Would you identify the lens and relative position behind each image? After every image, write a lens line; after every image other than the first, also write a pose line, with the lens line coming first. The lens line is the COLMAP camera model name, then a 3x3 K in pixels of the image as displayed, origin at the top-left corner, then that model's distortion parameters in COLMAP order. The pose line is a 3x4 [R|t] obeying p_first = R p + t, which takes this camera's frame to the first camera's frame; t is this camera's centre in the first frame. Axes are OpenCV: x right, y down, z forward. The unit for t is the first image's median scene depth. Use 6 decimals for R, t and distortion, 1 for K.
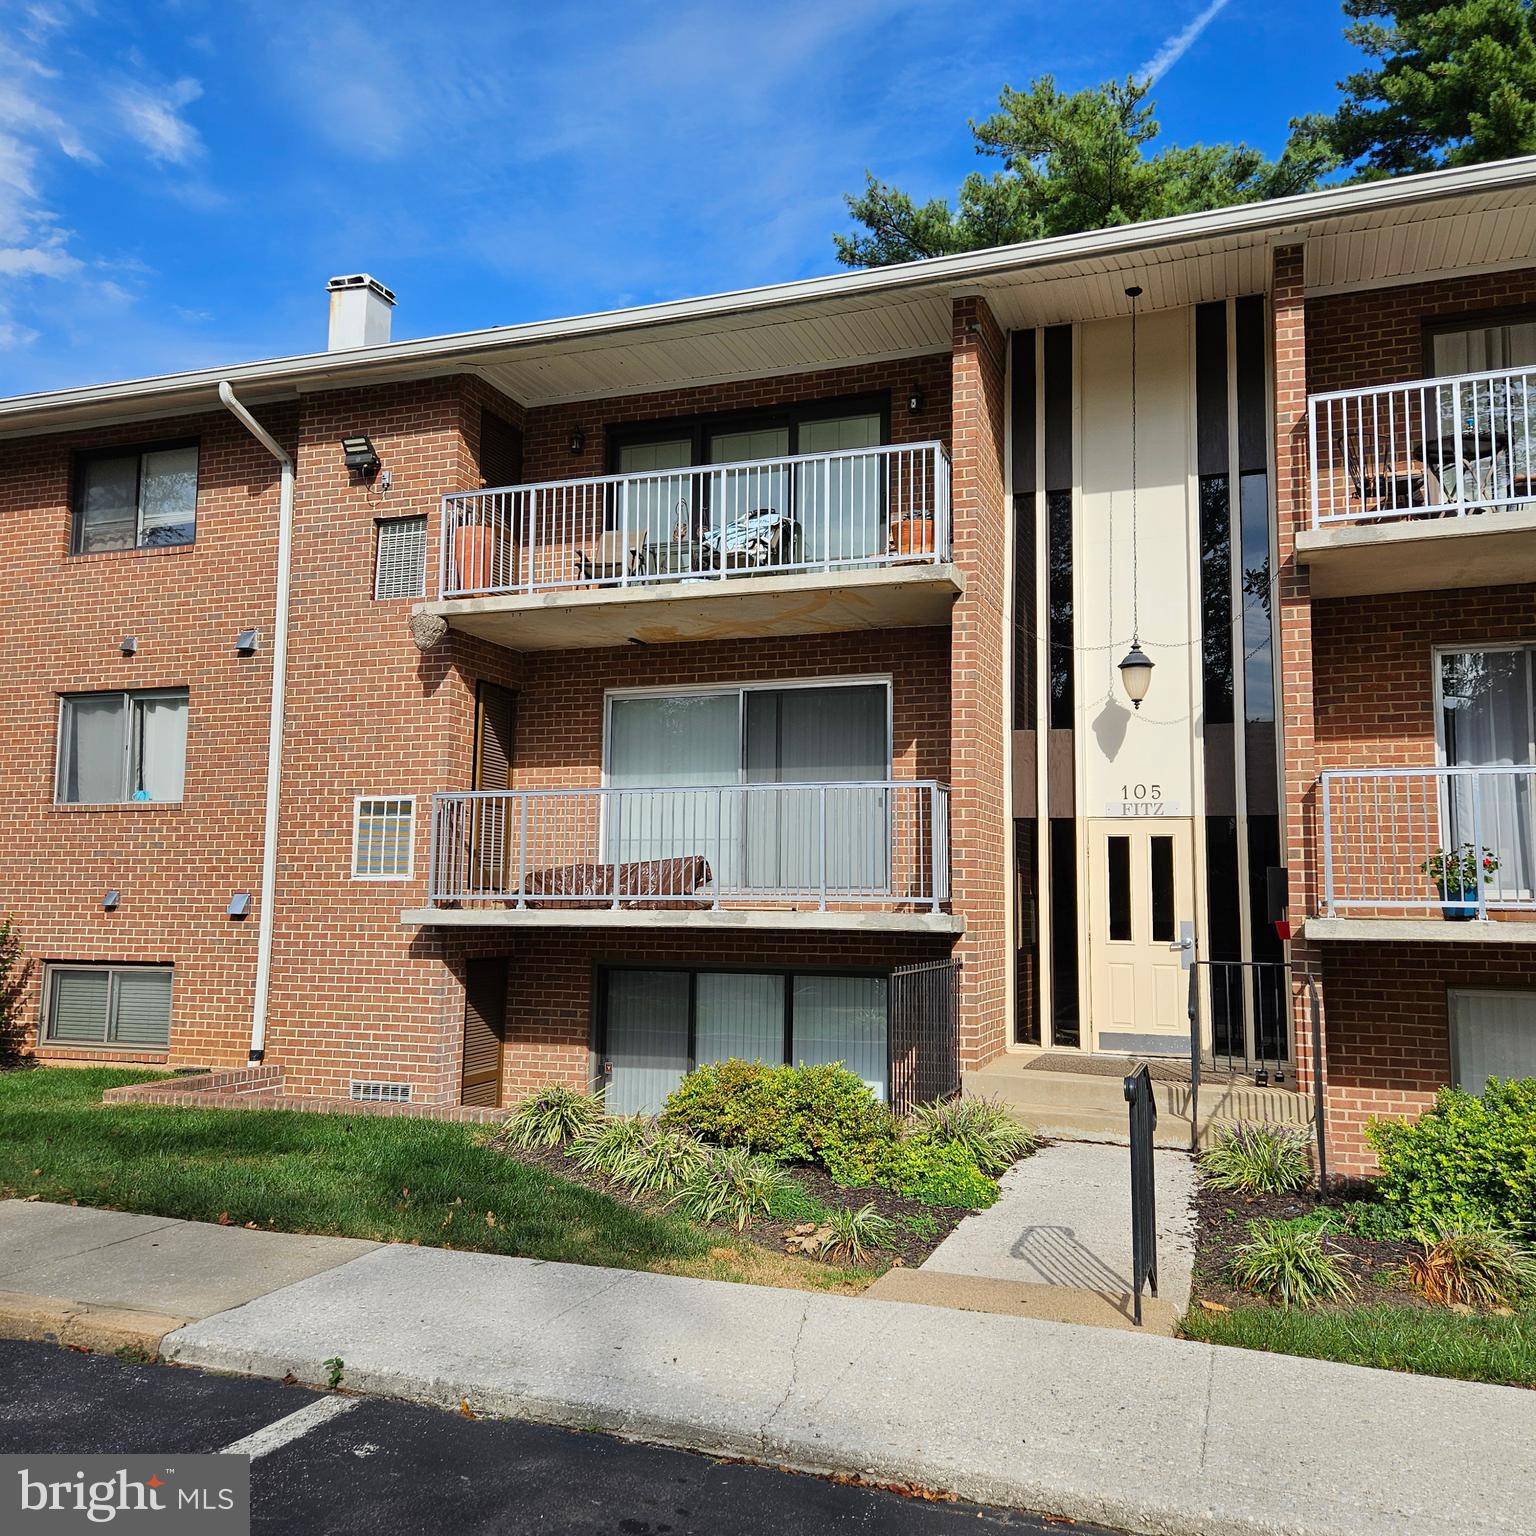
lens RADIAL K [[1409.4, 0, 796.5], [0, 1409.4, 735.2], [0, 0, 1]] dist [0.103146, -0.105063]
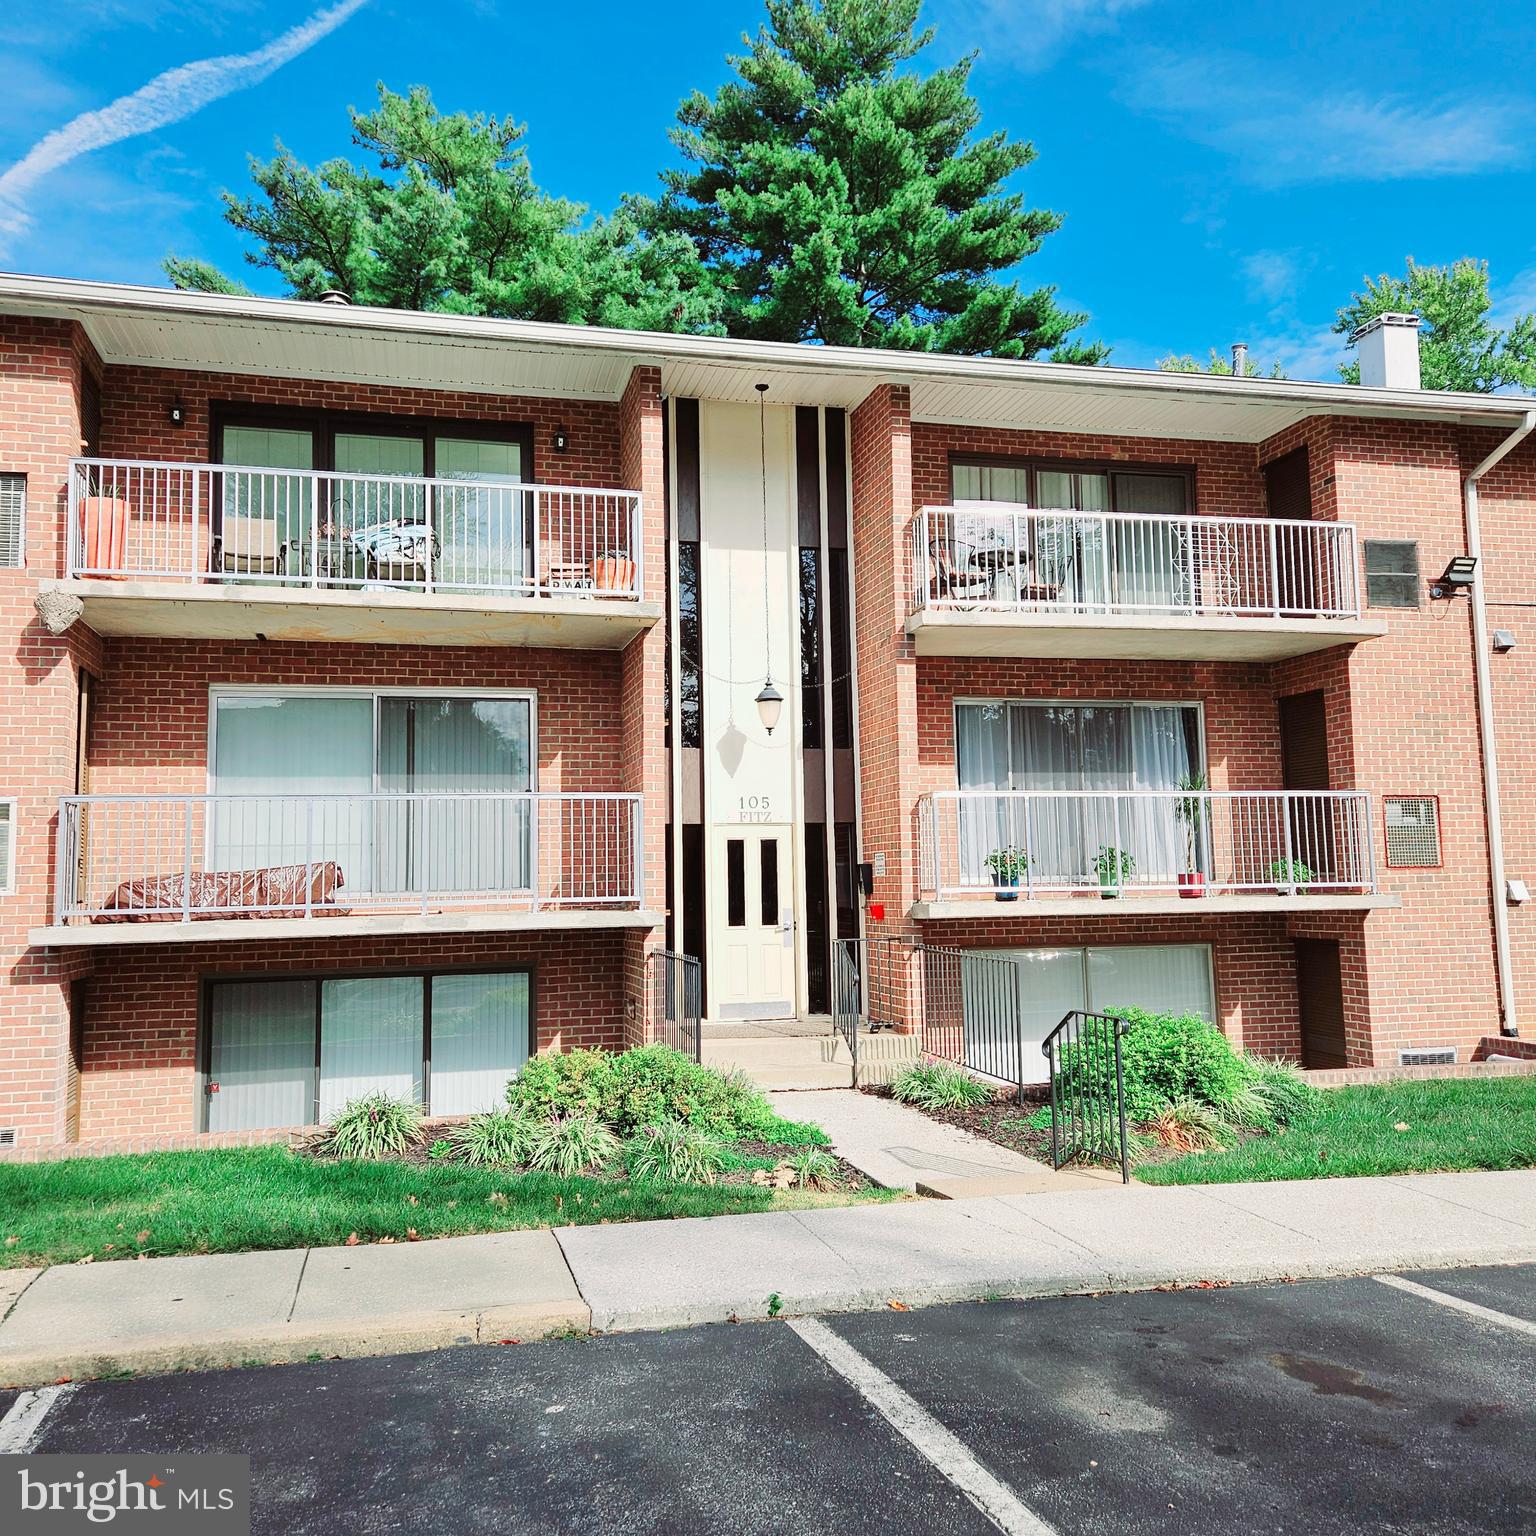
lens RADIAL K [[1409.4, 0, 796.5], [0, 1409.4, 735.2], [0, 0, 1]] dist [0.103146, -0.105063]
pose [[0.808462, 0.037843, 0.587331, -0.403411], [-0.044596, 0.999001, -0.002982, -0.014337], [-0.586857, -0.023782, 0.809341, 0.007295]]
